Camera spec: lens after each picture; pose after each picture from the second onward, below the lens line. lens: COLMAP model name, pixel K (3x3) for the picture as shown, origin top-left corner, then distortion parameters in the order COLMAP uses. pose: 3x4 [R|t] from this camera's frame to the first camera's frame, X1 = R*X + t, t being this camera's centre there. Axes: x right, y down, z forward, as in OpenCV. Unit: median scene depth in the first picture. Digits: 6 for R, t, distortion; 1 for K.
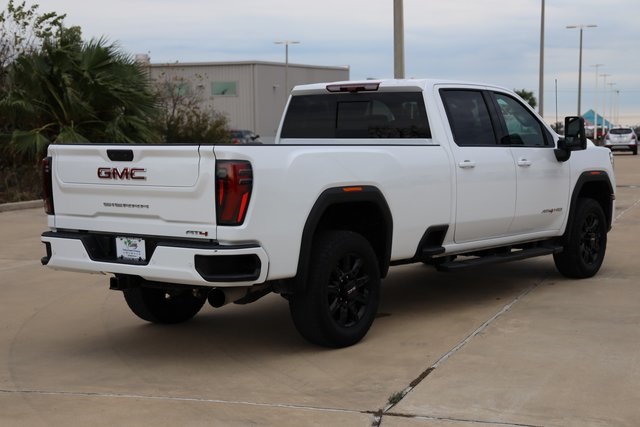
lens RADIAL K [[1071.3, 0, 320.0], [0, 1071.3, 213.5], [0, 0, 1]] dist [0.294198, 0.021656]
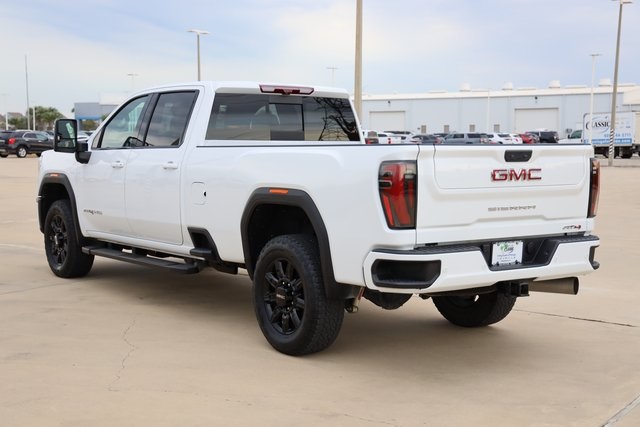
lens RADIAL K [[907.9, 0, 320.0], [0, 907.9, 213.5], [0, 0, 1]] dist [0.106418, 0.008904]
pose [[0.302992, -0.067339, 0.950611, -0.987484], [0.062890, 0.996739, 0.050562, -0.053695], [-0.950916, 0.044464, 0.306239, 0.904168]]
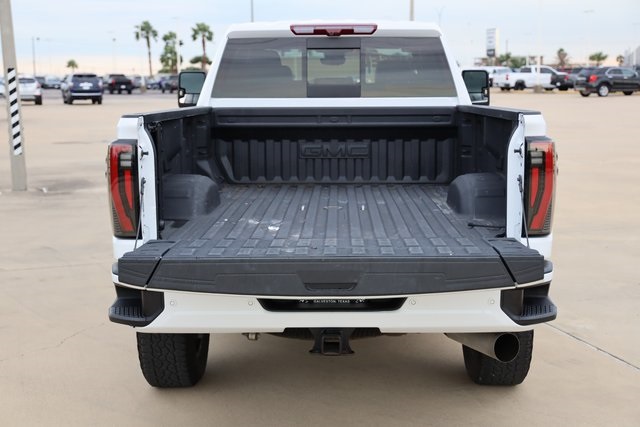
lens RADIAL K [[996.8, 0, 320.0], [0, 996.8, 213.5], [0, 0, 1]] dist [0.228492, 0.025135]
pose [[0.801707, -0.078471, 0.592544, -0.514916], [0.045160, 0.996463, 0.070861, -0.048692], [-0.596009, -0.030051, 0.802415, 0.549982]]
